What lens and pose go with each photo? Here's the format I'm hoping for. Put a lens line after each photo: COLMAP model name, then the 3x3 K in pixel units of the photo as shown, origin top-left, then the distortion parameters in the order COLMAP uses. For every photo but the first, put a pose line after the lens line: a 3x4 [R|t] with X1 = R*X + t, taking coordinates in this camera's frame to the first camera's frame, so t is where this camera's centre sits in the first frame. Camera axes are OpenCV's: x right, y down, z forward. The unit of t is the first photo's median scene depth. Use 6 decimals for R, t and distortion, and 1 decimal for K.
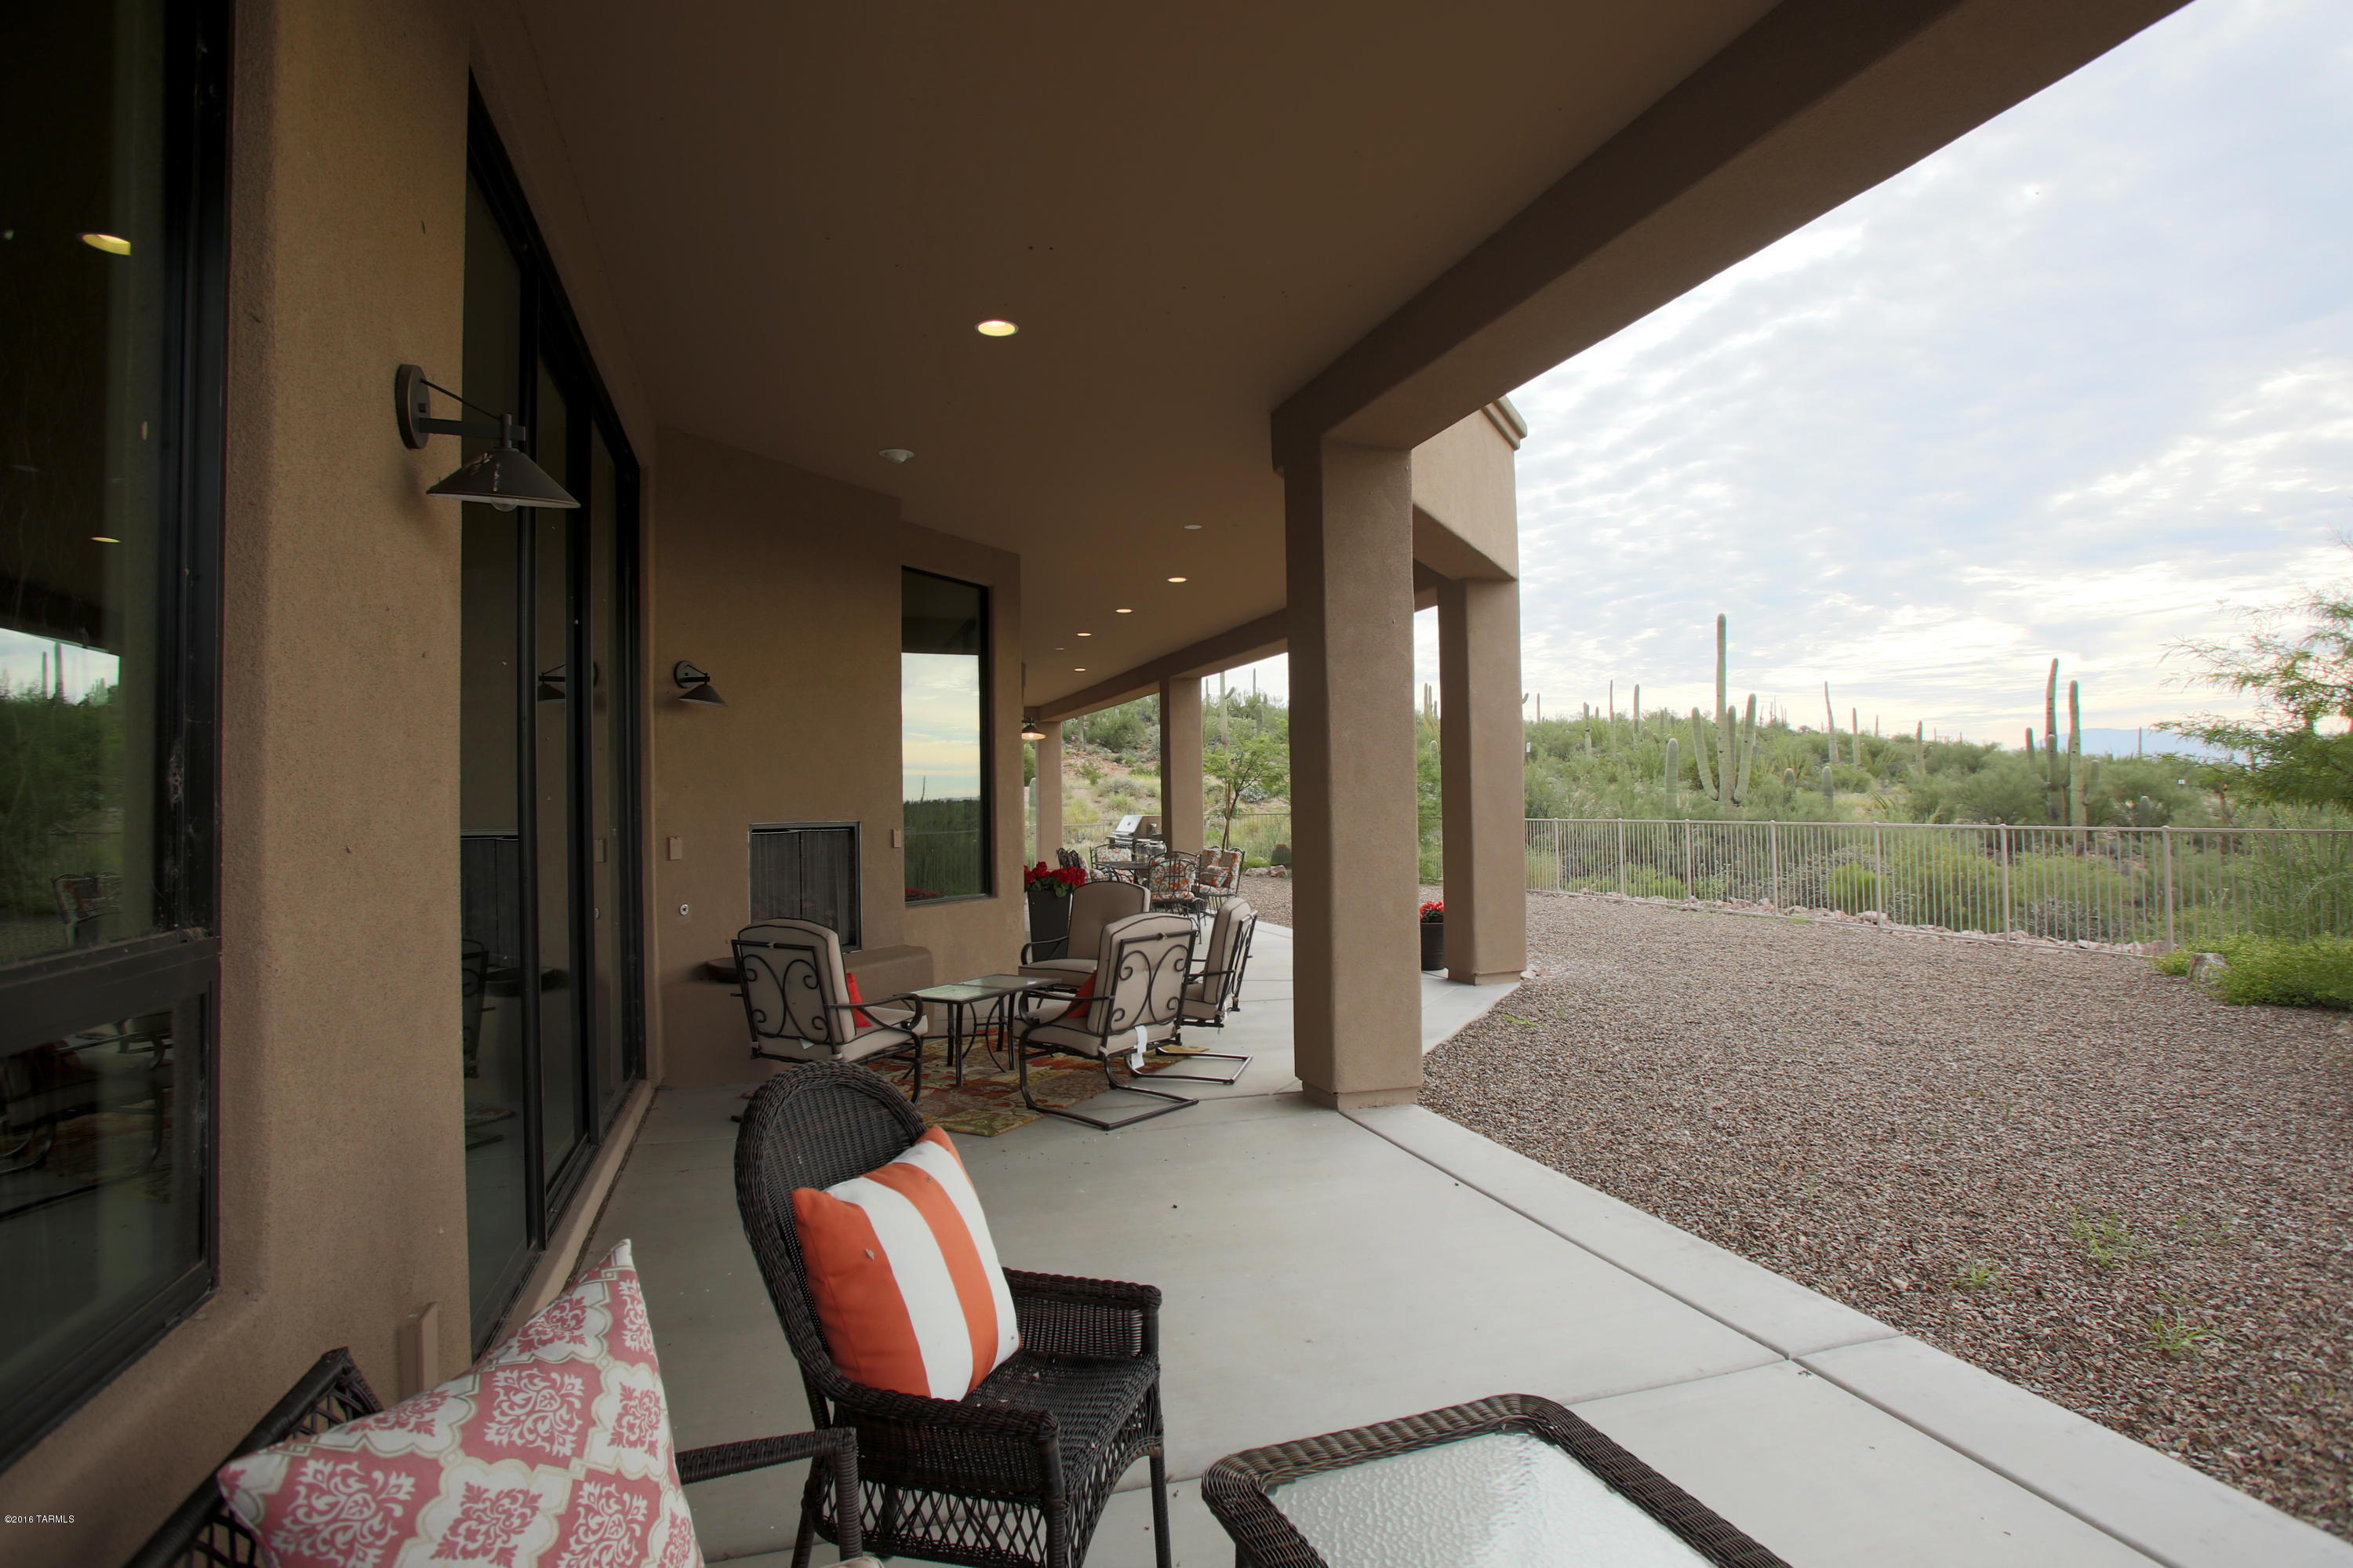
lens RADIAL K [[1254.2, 0, 1185.9], [0, 1254.2, 776.8], [0, 0, 1]] dist [-0.047384, 0.027178]
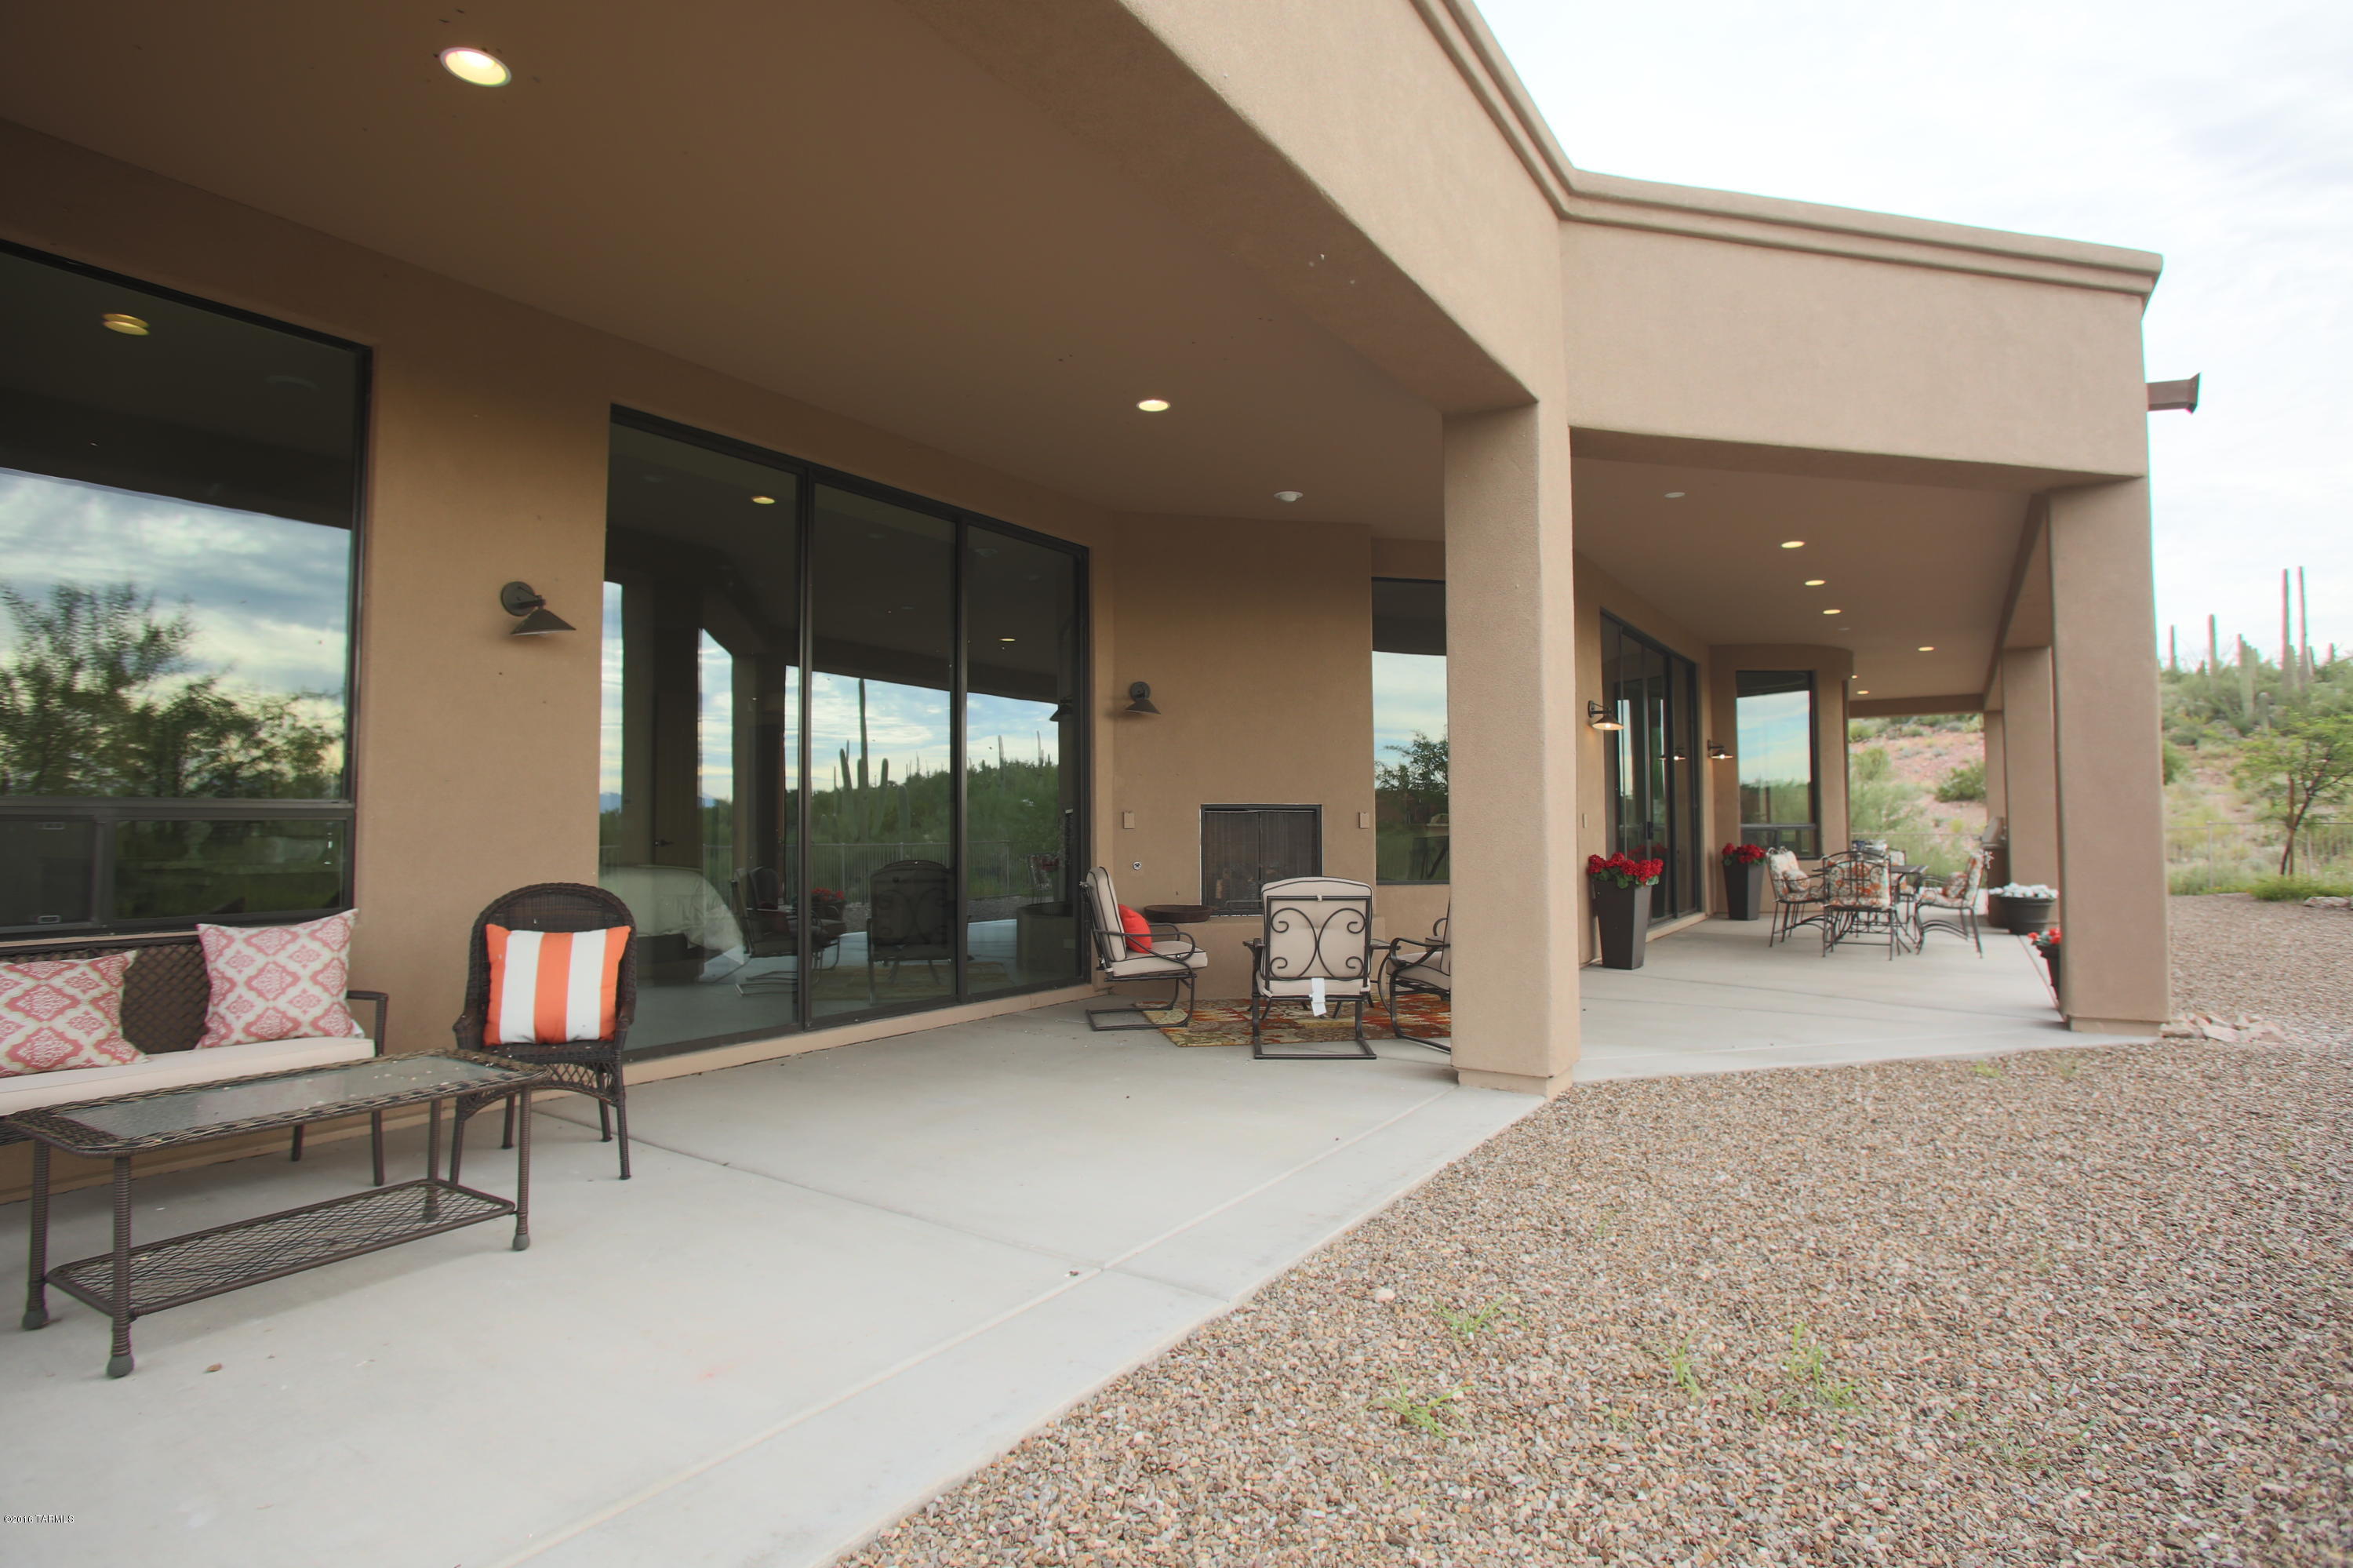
lens RADIAL K [[1254.2, 0, 1182.7], [0, 1254.2, 766.8], [0, 0, 1]] dist [-0.047384, 0.027178]
pose [[0.637813, -0.020209, -0.769926, 0.748173], [0.007300, 0.999769, -0.020195, 0.031032], [0.770157, 0.007261, 0.637814, 0.187743]]
